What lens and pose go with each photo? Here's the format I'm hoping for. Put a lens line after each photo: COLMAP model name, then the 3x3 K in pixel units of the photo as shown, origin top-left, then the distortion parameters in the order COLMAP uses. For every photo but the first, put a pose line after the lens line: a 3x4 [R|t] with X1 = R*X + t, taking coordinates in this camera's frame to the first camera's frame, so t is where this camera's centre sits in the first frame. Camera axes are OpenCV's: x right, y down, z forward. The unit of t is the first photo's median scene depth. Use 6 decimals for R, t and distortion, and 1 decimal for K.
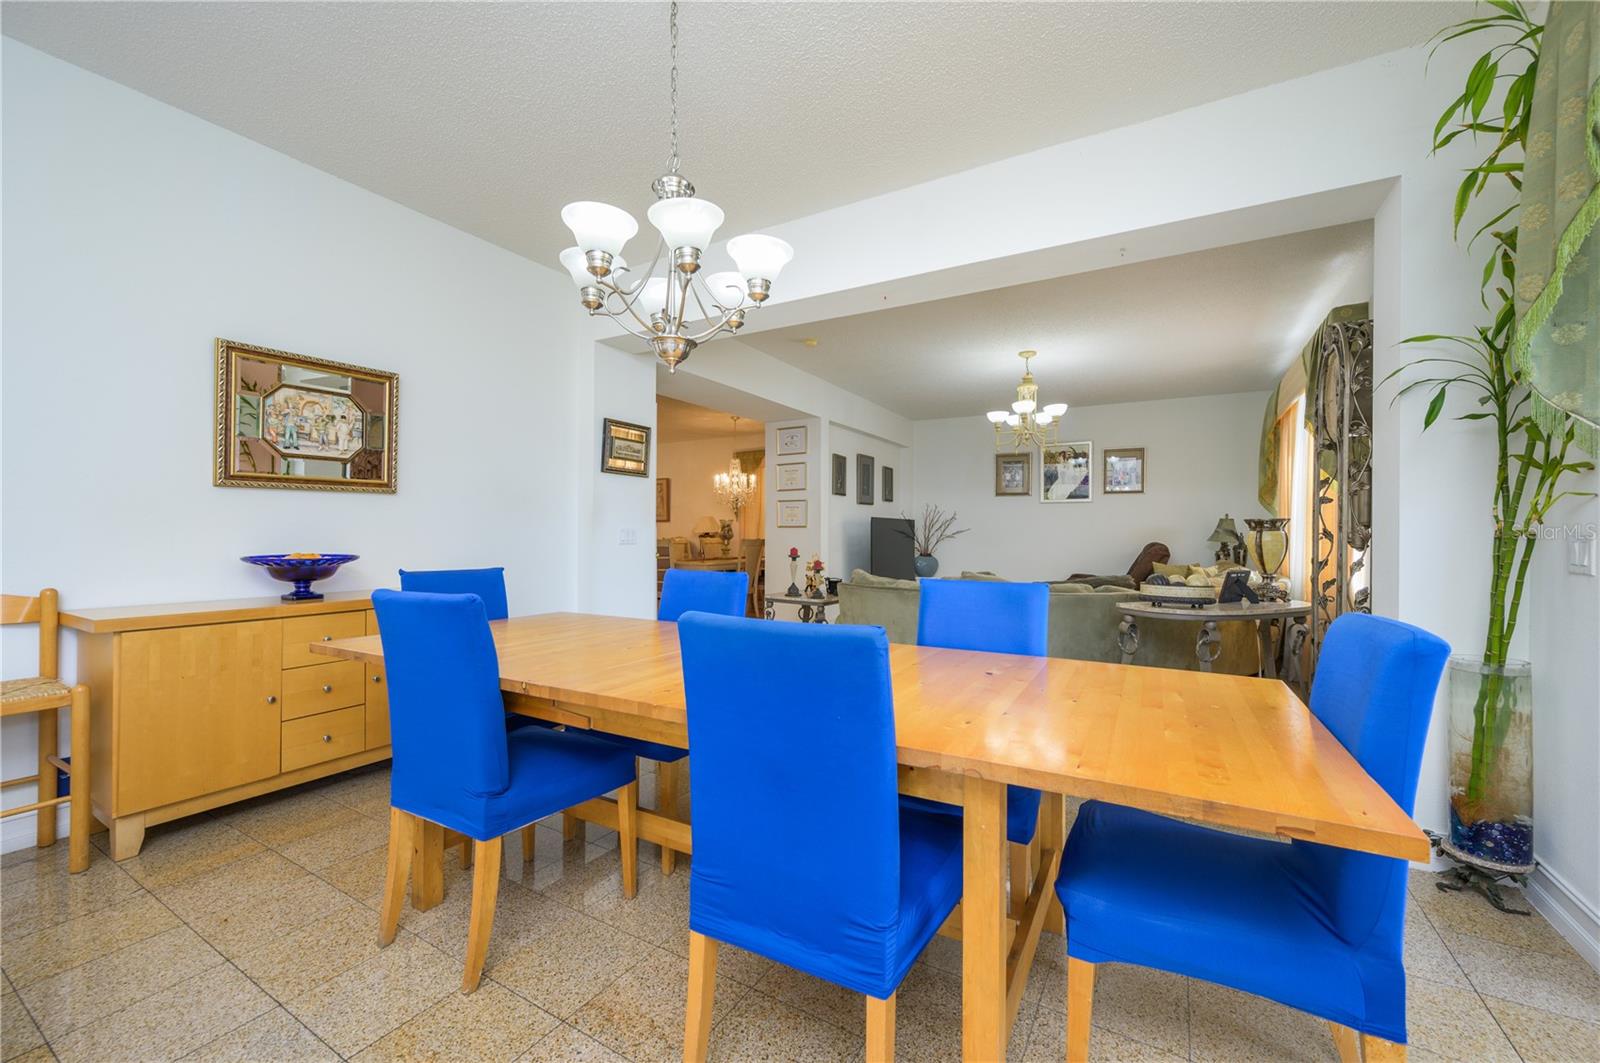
lens RADIAL K [[637.4, 0, 794.2], [0, 637.4, 534.4], [0, 0, 1]] dist [0.001377, 0.000035]
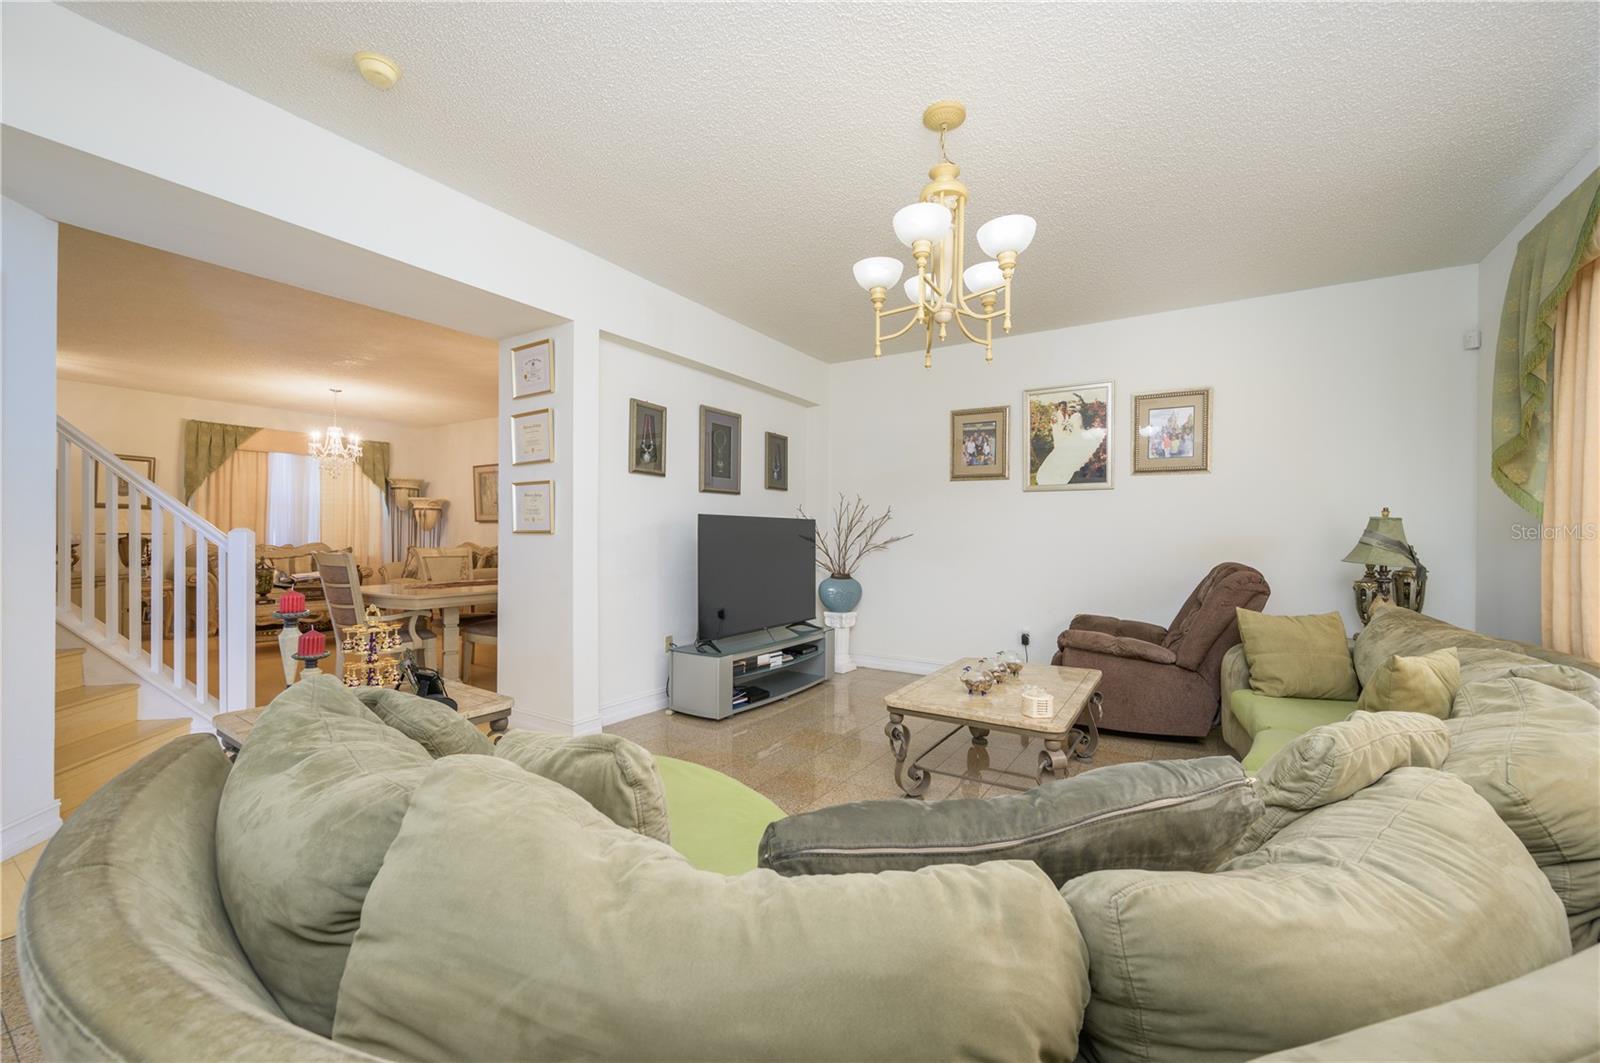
lens RADIAL K [[637.4, 0, 794.2], [0, 637.4, 534.4], [0, 0, 1]] dist [0.001377, 0.000035]
pose [[0.999184, 0.001653, -0.040365, 0.202380], [-0.001661, 0.999999, -0.000159, -0.009060], [0.040365, 0.000226, 0.999185, 0.412367]]
